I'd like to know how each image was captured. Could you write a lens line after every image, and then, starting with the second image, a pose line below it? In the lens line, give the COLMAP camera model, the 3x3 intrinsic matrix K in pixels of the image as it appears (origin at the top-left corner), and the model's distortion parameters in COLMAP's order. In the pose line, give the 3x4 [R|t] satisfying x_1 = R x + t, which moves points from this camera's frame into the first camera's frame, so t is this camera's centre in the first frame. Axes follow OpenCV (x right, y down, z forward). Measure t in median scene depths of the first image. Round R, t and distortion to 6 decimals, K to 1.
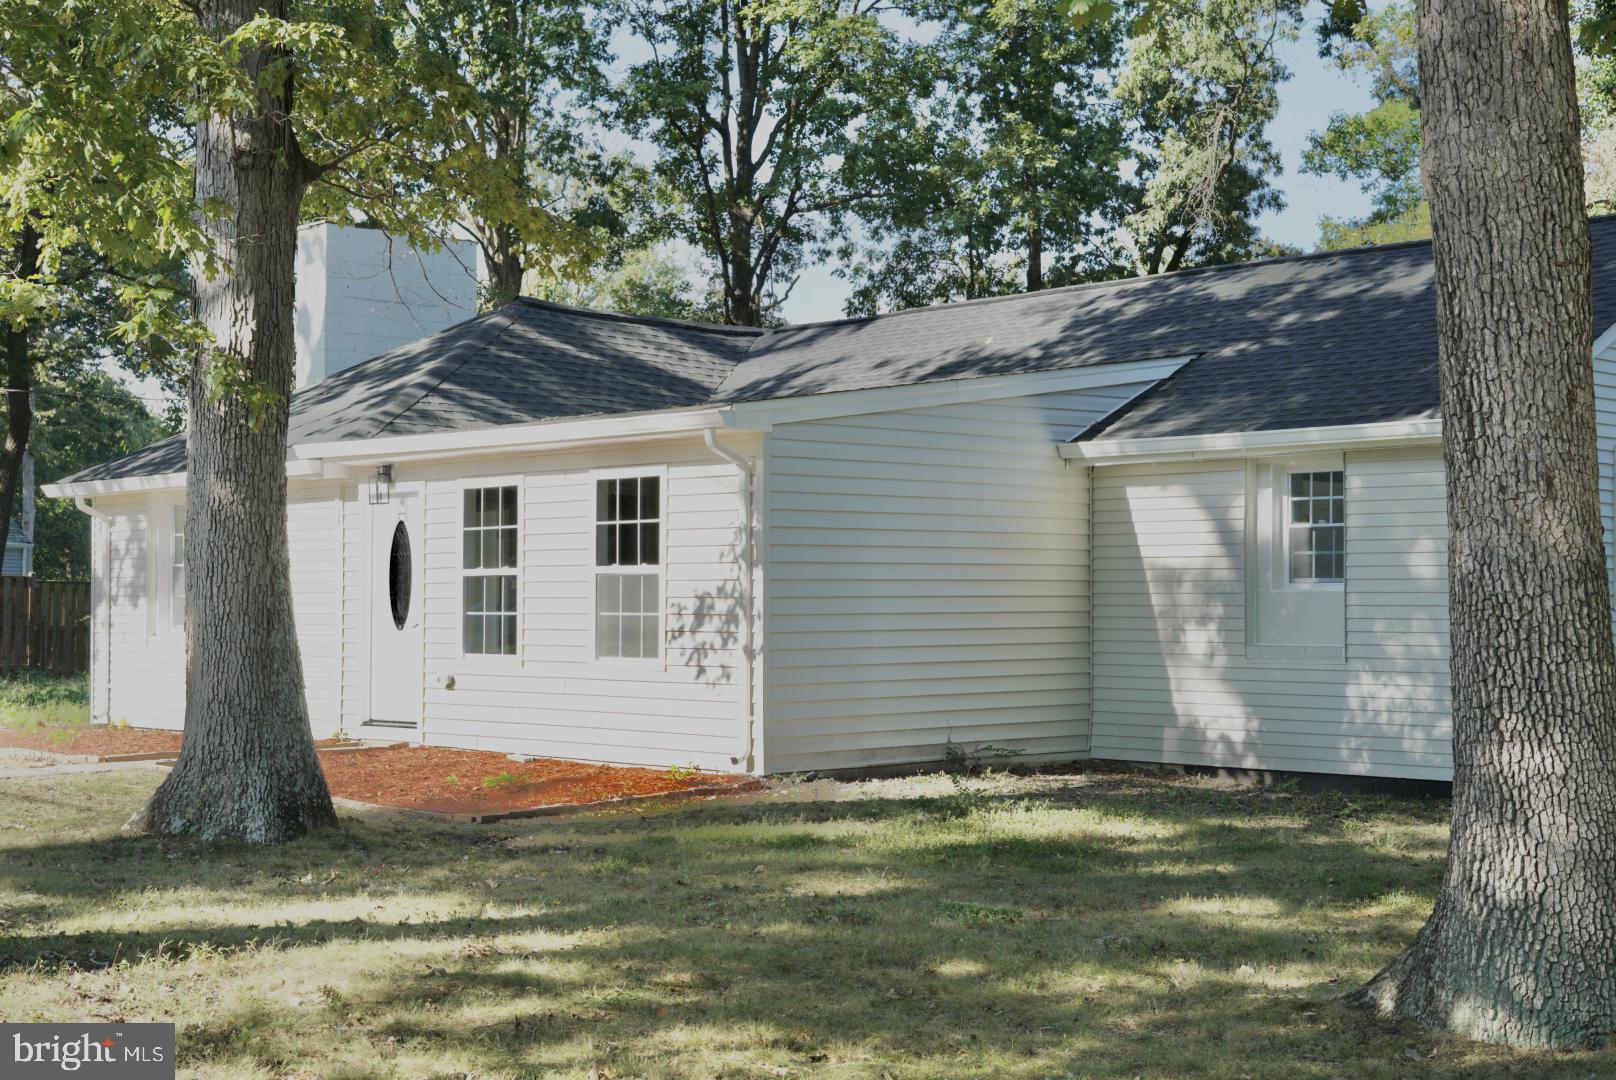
lens RADIAL K [[2309.2, 0, 808.0], [0, 2309.2, 540.0], [0, 0, 1]] dist [-0.003190, -0.005466]
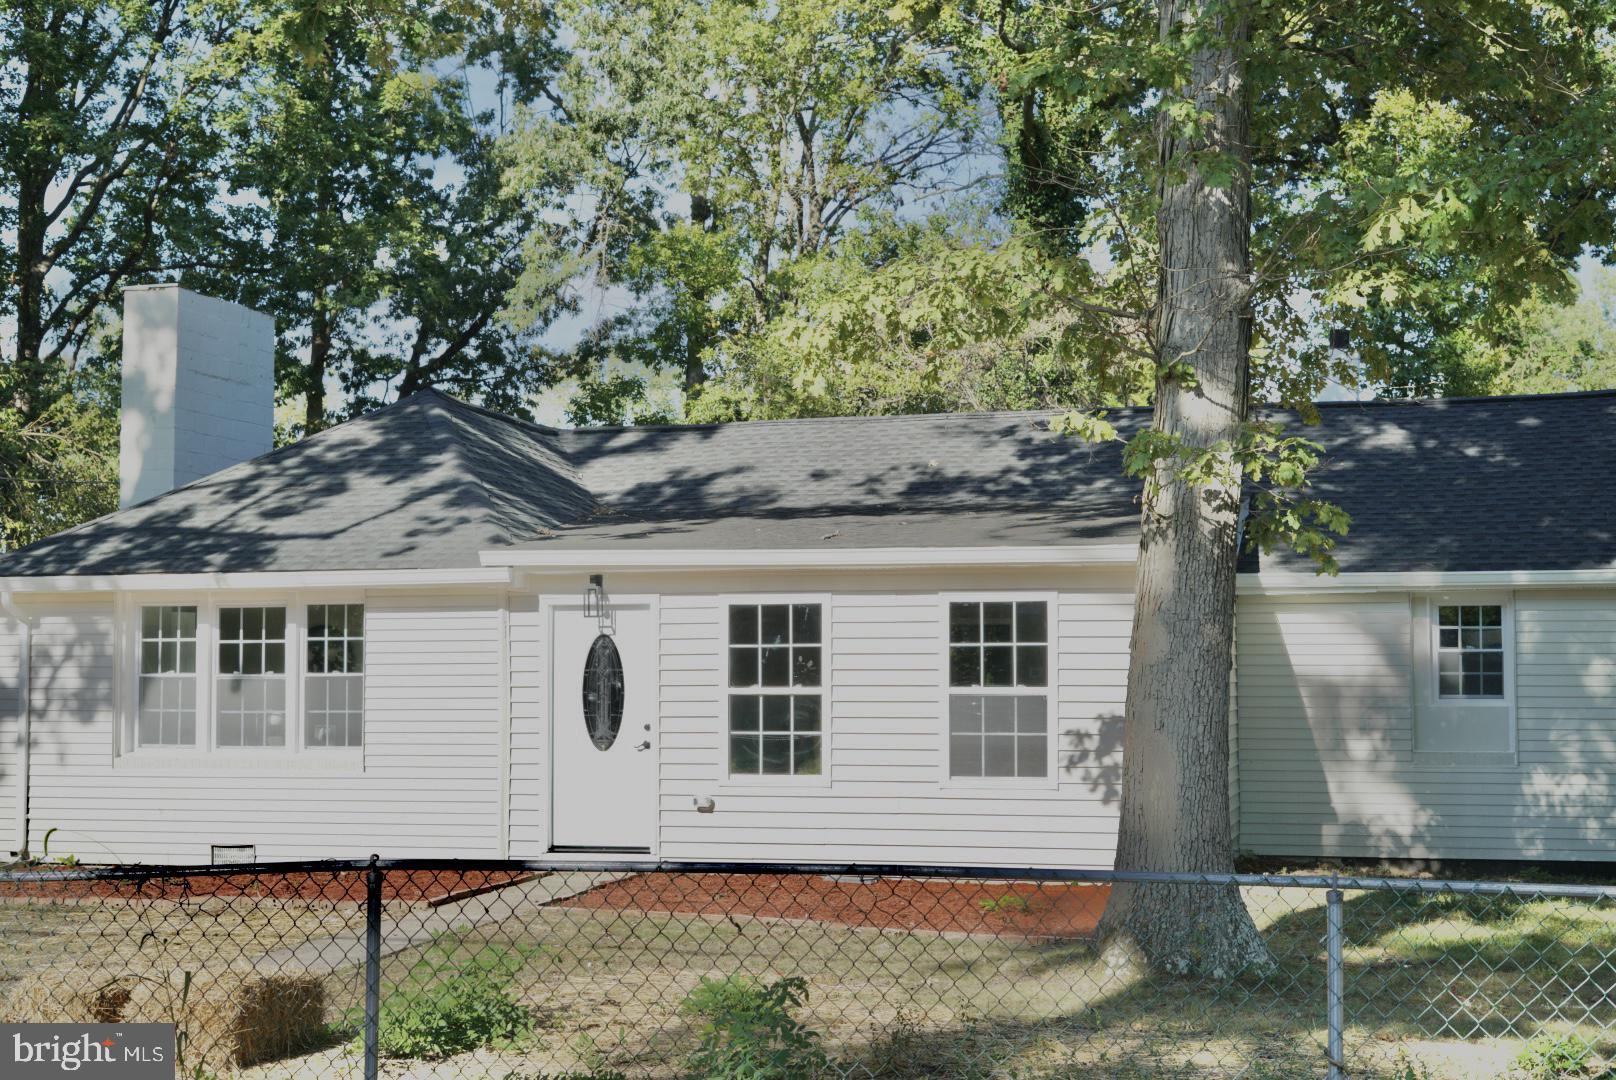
lens RADIAL K [[2309.2, 0, 808.0], [0, 2309.2, 540.0], [0, 0, 1]] dist [-0.003190, -0.005466]
pose [[0.844243, 0.028919, 0.535180, -0.692077], [-0.013040, 0.999356, -0.033432, -0.018614], [-0.535802, 0.021246, 0.844076, 0.171921]]
